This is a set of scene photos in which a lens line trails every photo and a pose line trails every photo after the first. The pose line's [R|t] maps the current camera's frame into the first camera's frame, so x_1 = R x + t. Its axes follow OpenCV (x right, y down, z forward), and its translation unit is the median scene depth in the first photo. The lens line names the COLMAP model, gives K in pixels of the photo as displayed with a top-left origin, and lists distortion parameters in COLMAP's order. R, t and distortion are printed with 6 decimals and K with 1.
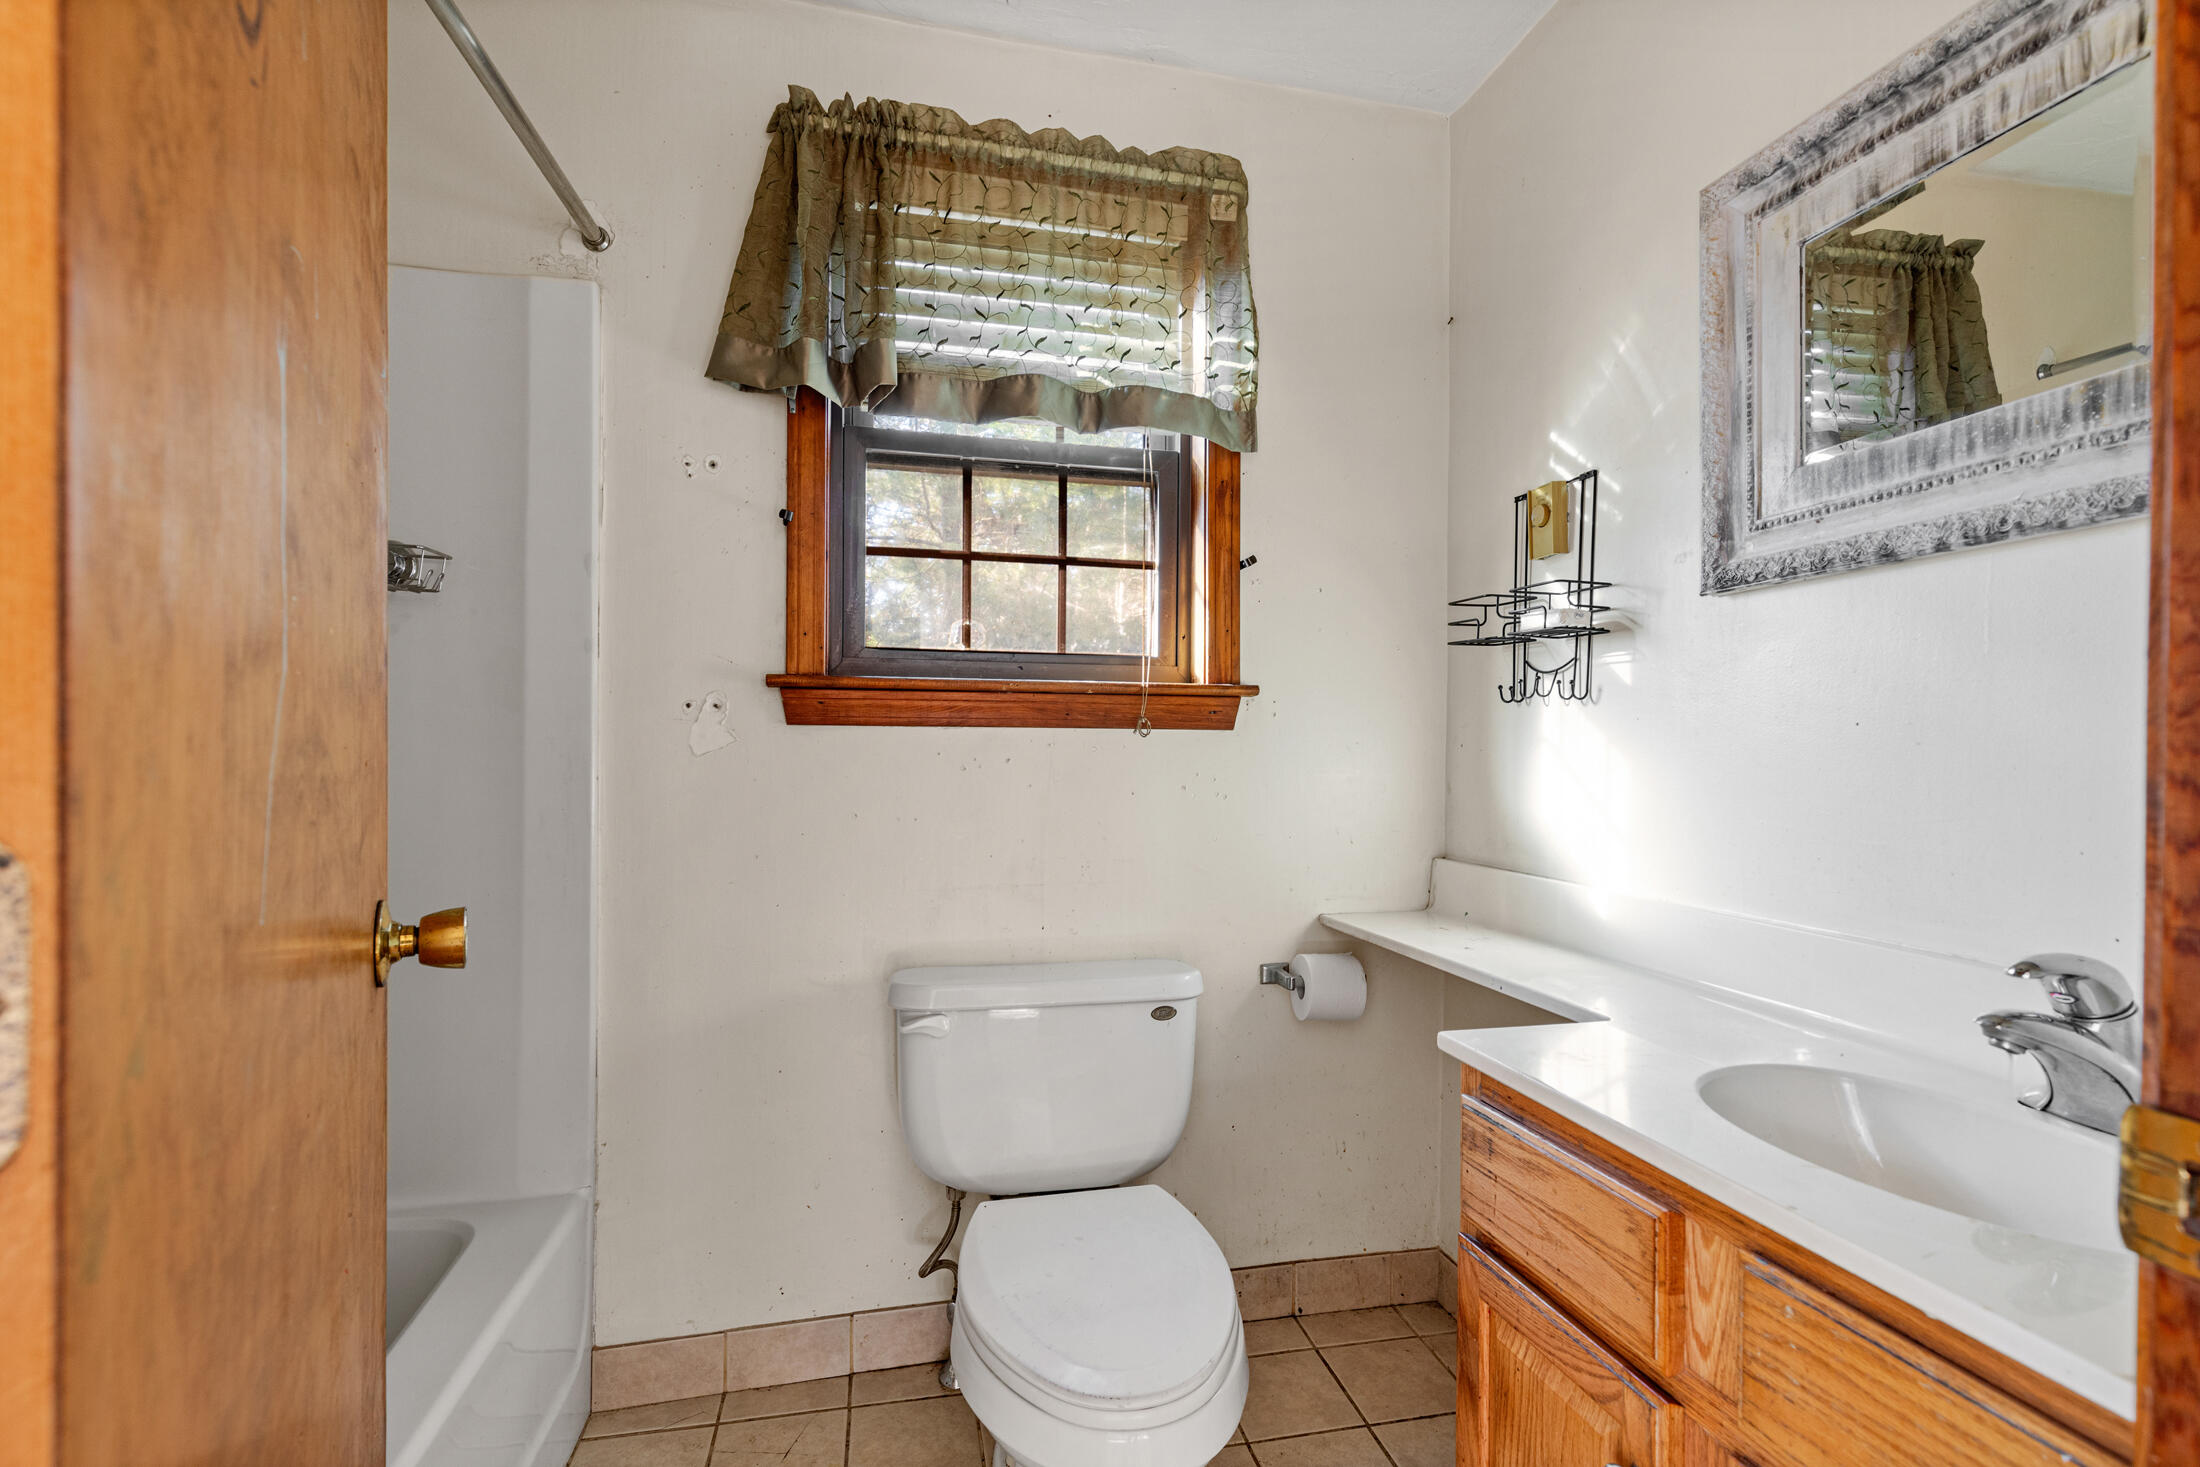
lens RADIAL K [[993.3, 0, 1116.1], [0, 993.3, 747.0], [0, 0, 1]] dist [0.006313, -0.000810]
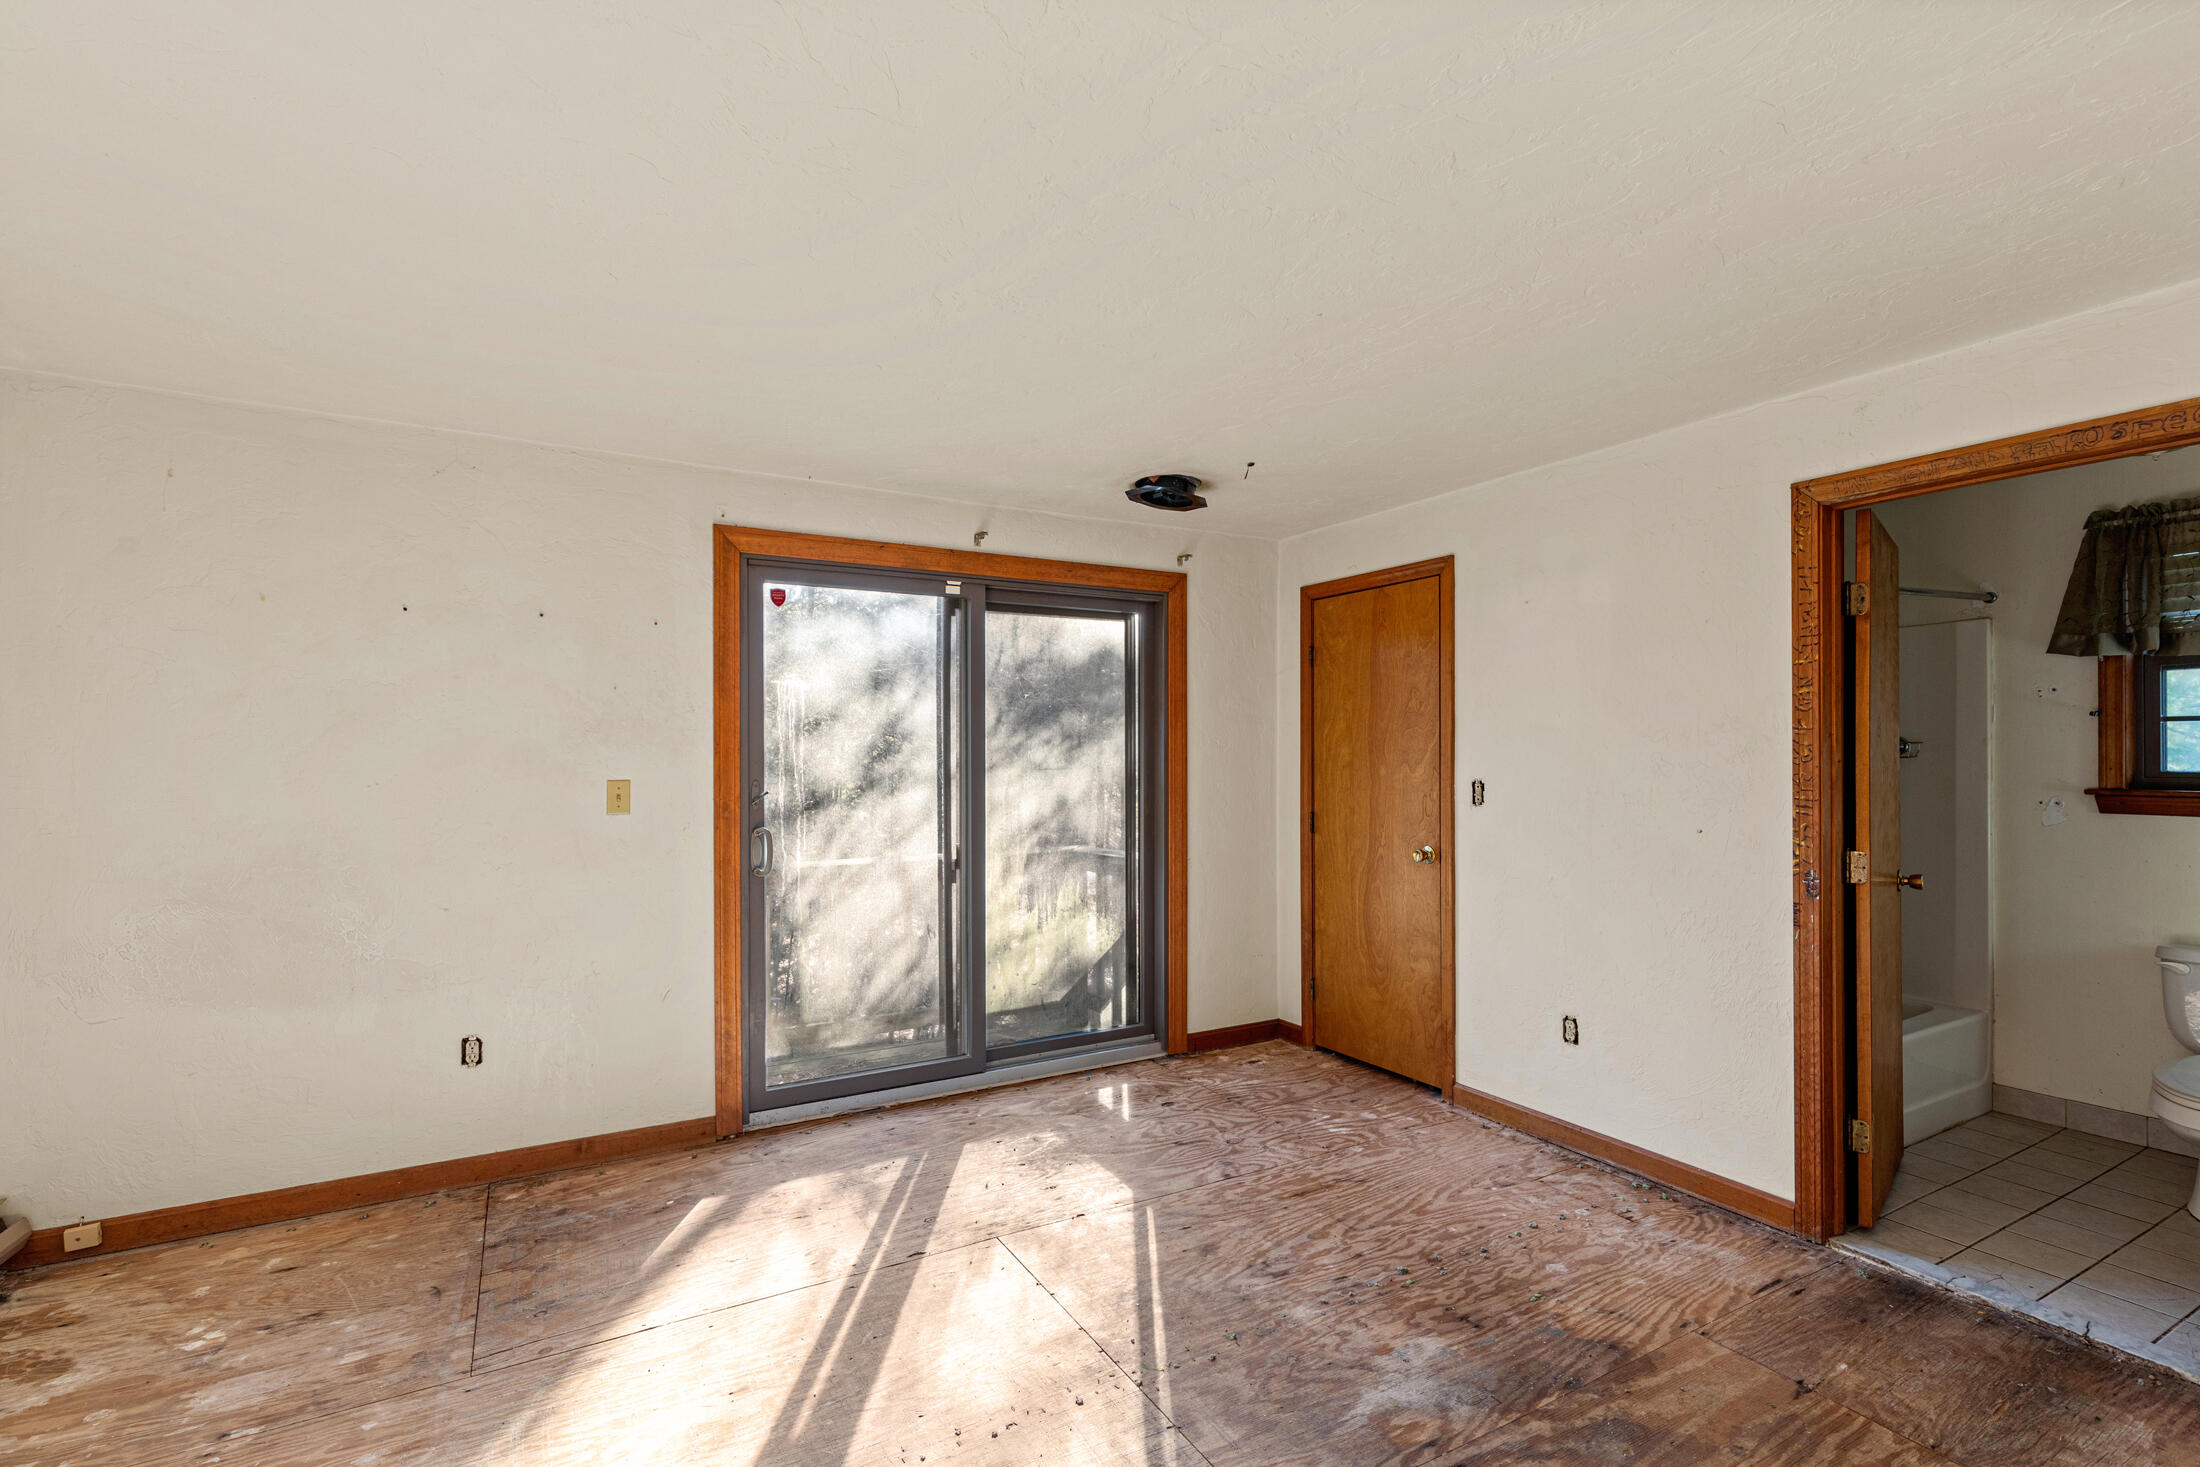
lens RADIAL K [[1008.7, 0, 1099.3], [0, 1008.7, 720.5], [0, 0, 1]] dist [0.008362, -0.000758]
pose [[0.264606, -0.013997, -0.964255, 1.159737], [0.003017, 0.999902, -0.013687, -0.191927], [0.964352, 0.000712, 0.264622, -1.564994]]
